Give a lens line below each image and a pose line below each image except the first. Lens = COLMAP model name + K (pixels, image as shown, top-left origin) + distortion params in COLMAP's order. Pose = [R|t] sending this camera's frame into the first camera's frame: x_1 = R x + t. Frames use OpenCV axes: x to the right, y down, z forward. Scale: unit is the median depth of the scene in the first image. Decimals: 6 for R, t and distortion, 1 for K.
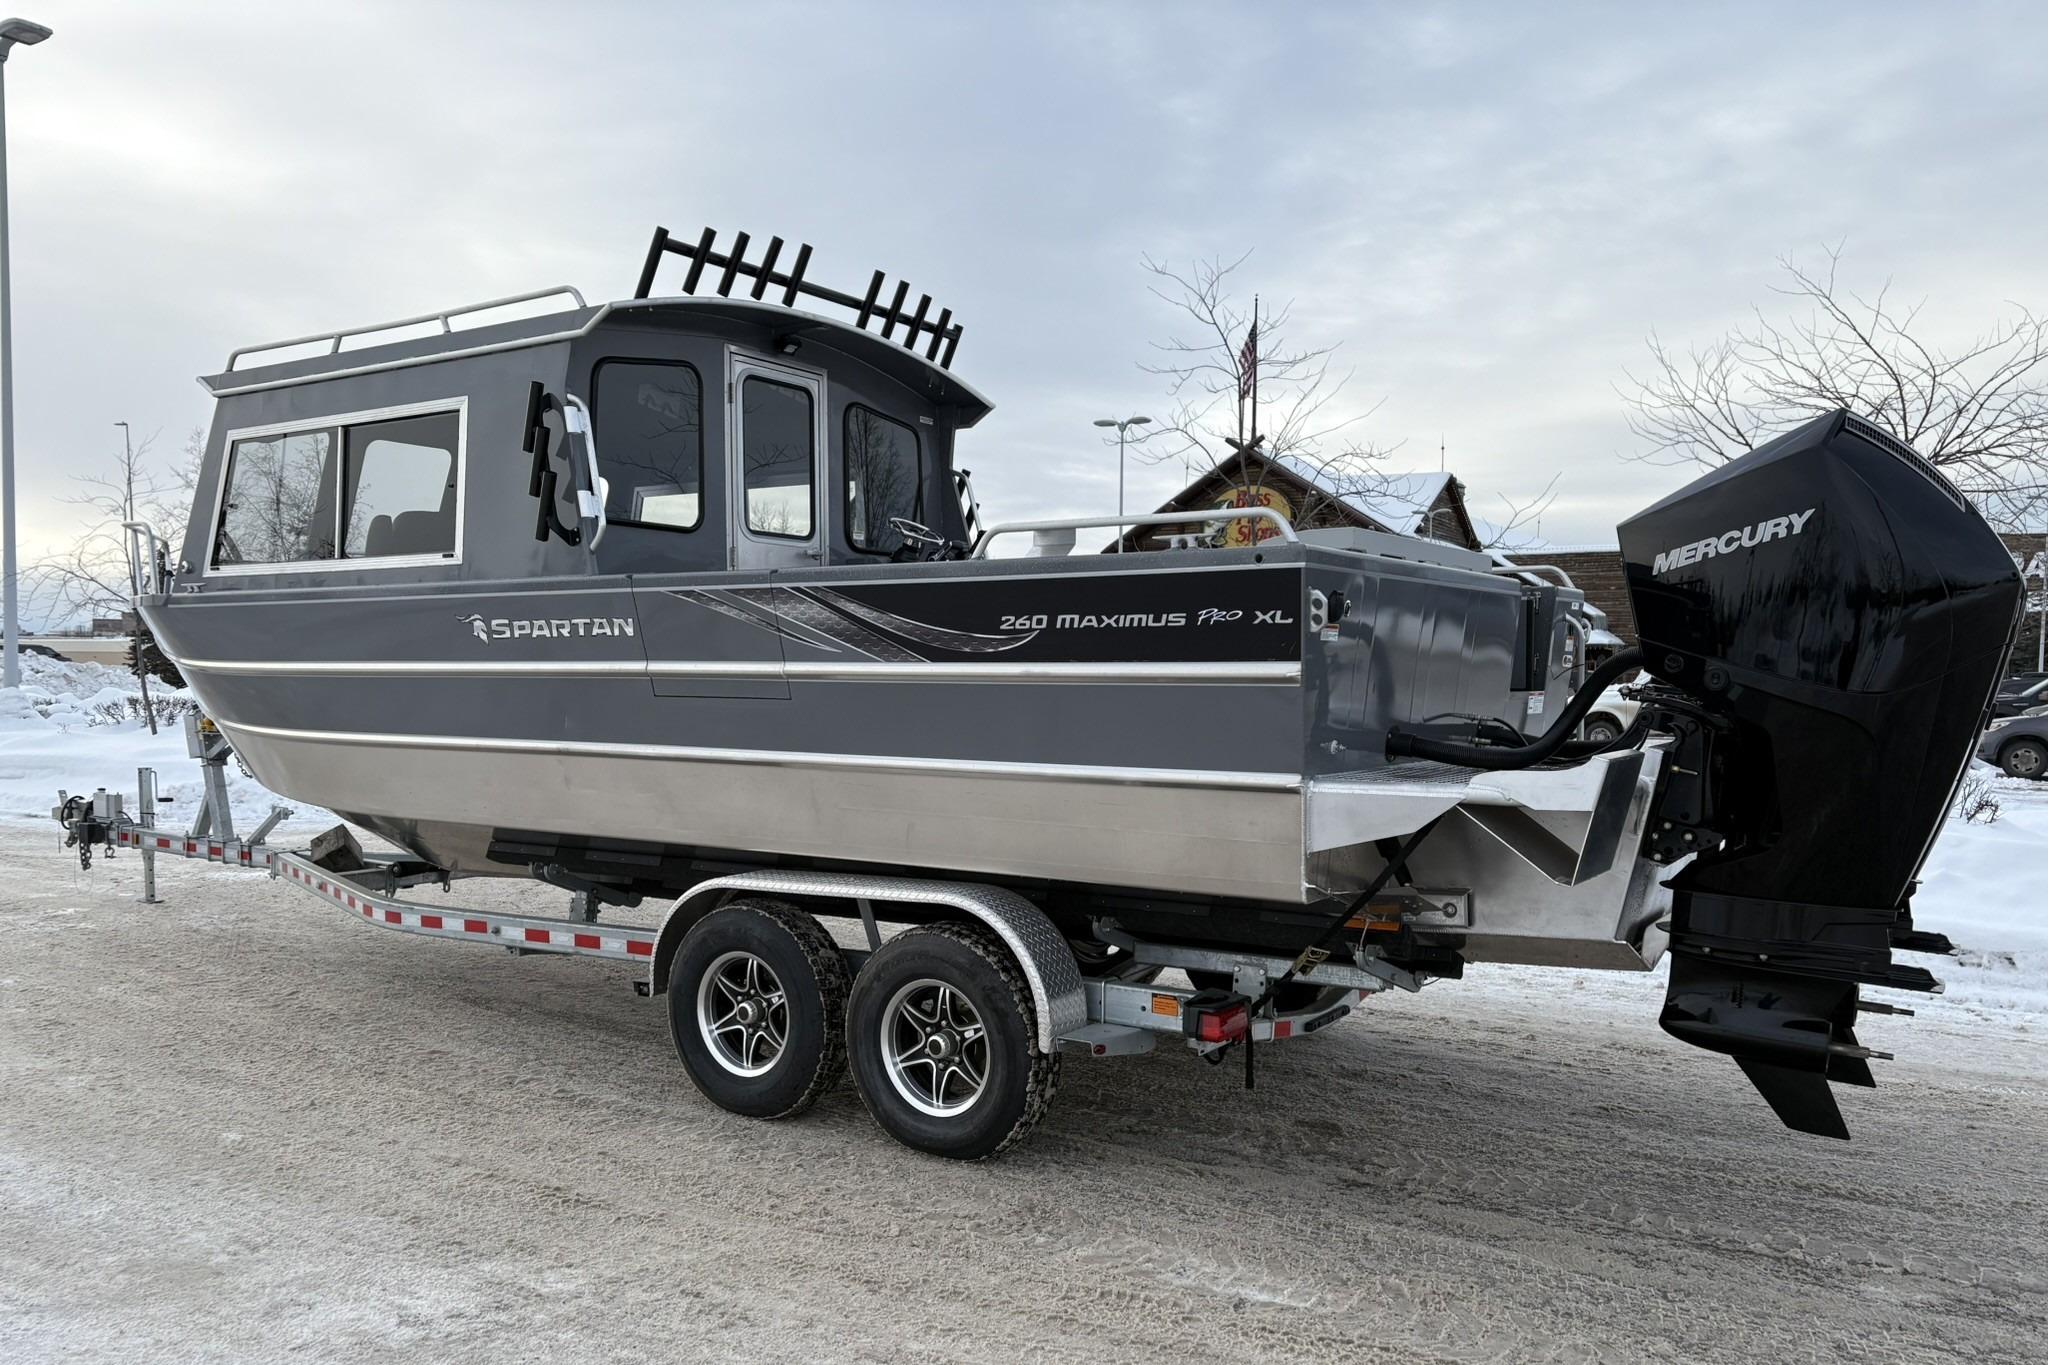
lens RADIAL K [[1603.1, 0, 1026.8], [0, 1603.1, 746.7], [0, 0, 1]] dist [0.053395, -0.058269]
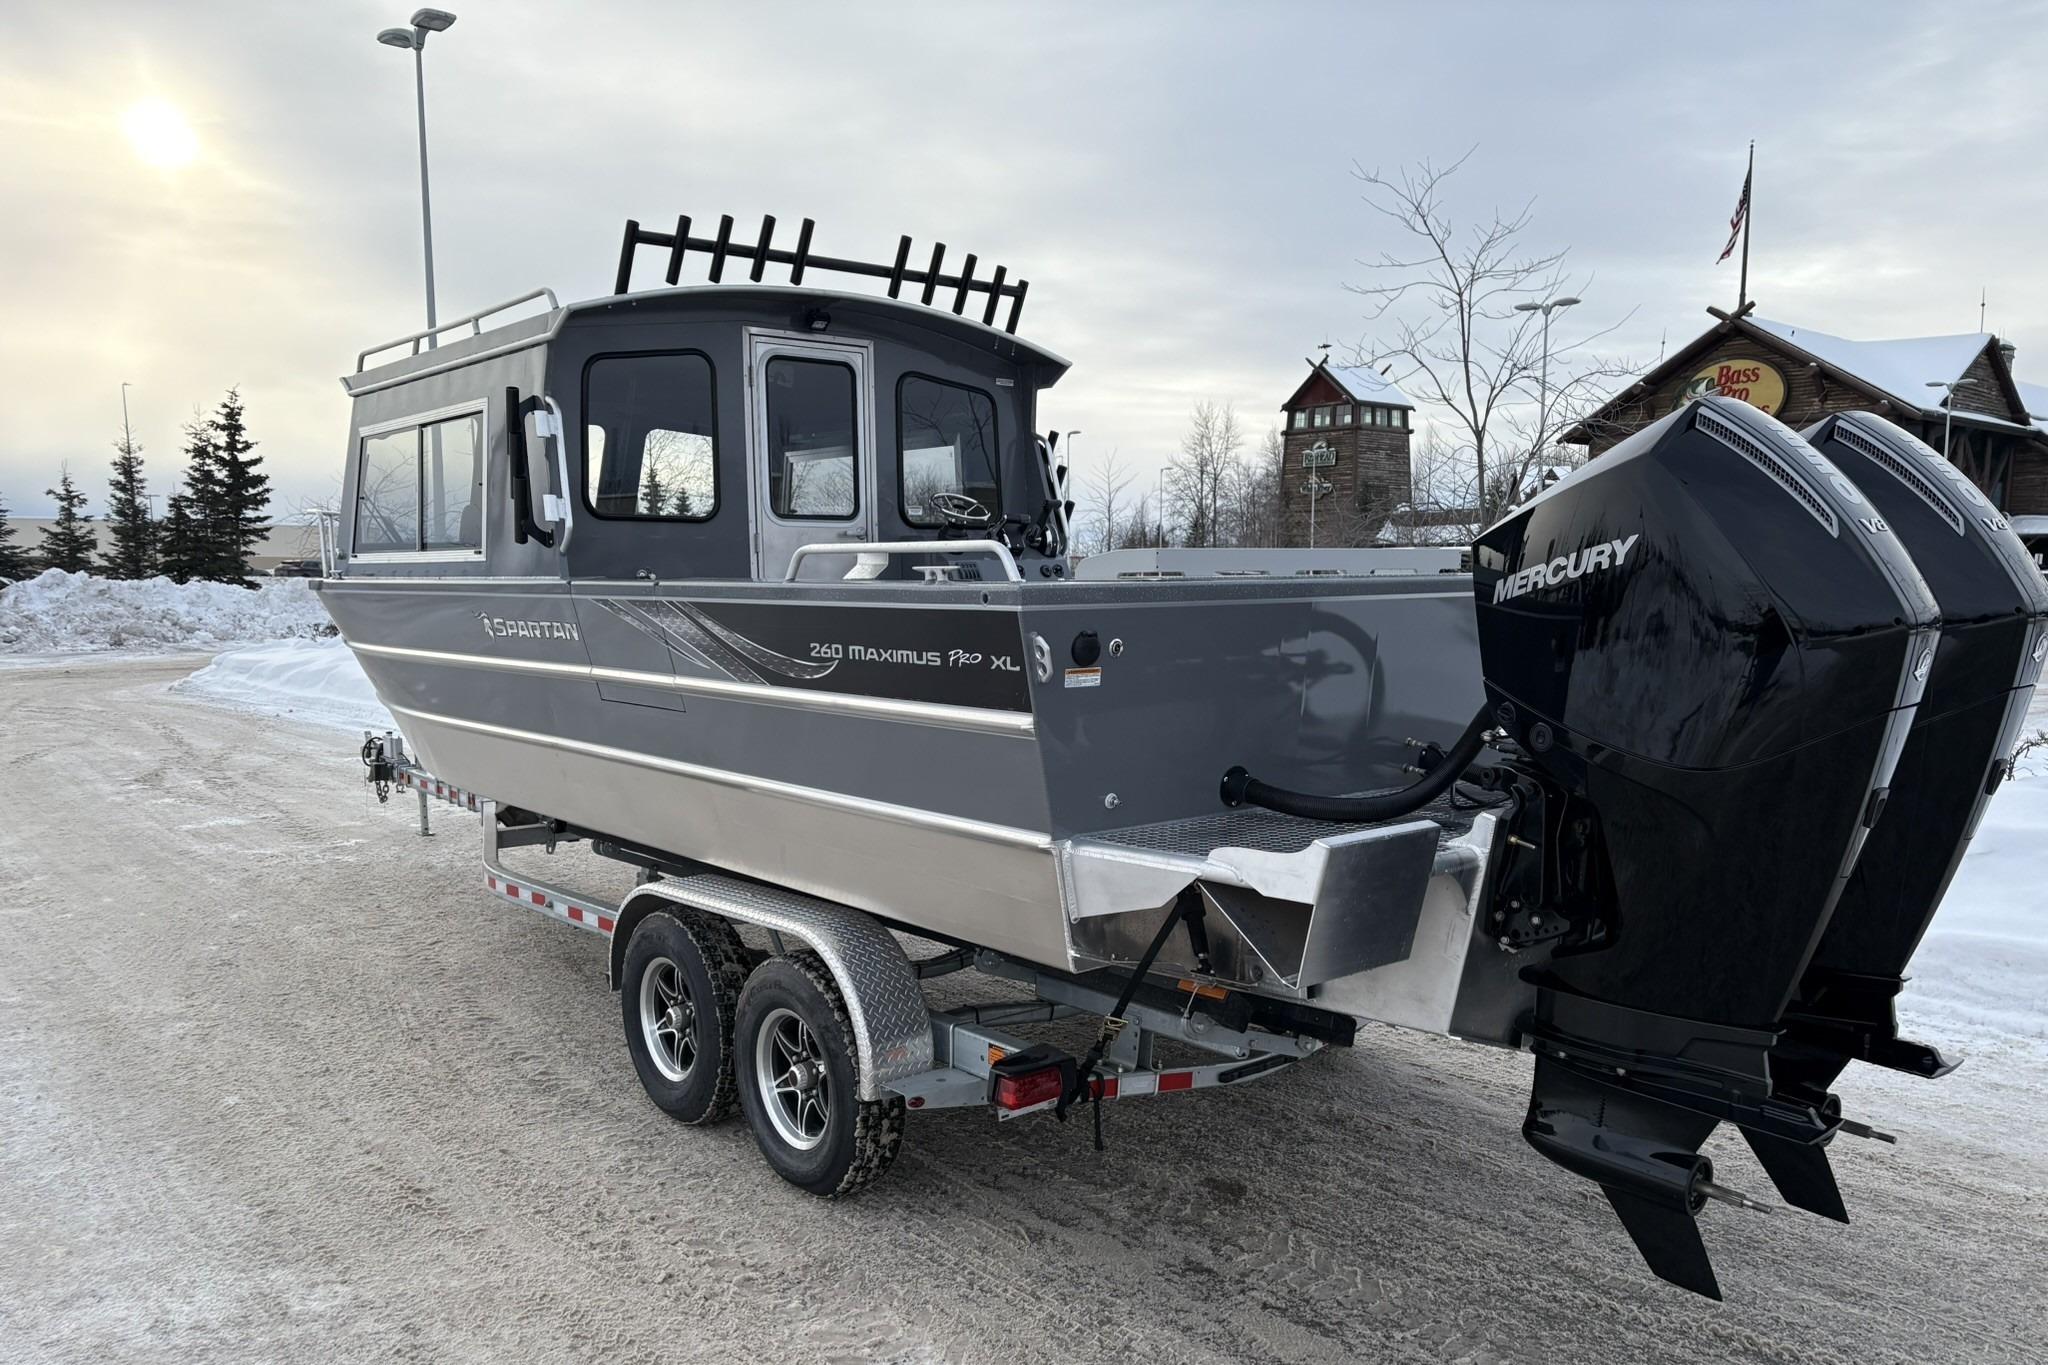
lens RADIAL K [[1602.9, 0, 1026.7], [0, 1602.9, 758.6], [0, 0, 1]] dist [0.023731, -0.002641]
pose [[0.955618, 0.024182, -0.293613, 0.324372], [-0.002373, 0.997225, 0.074407, -0.071168], [0.294598, -0.070408, 0.953024, 0.115027]]
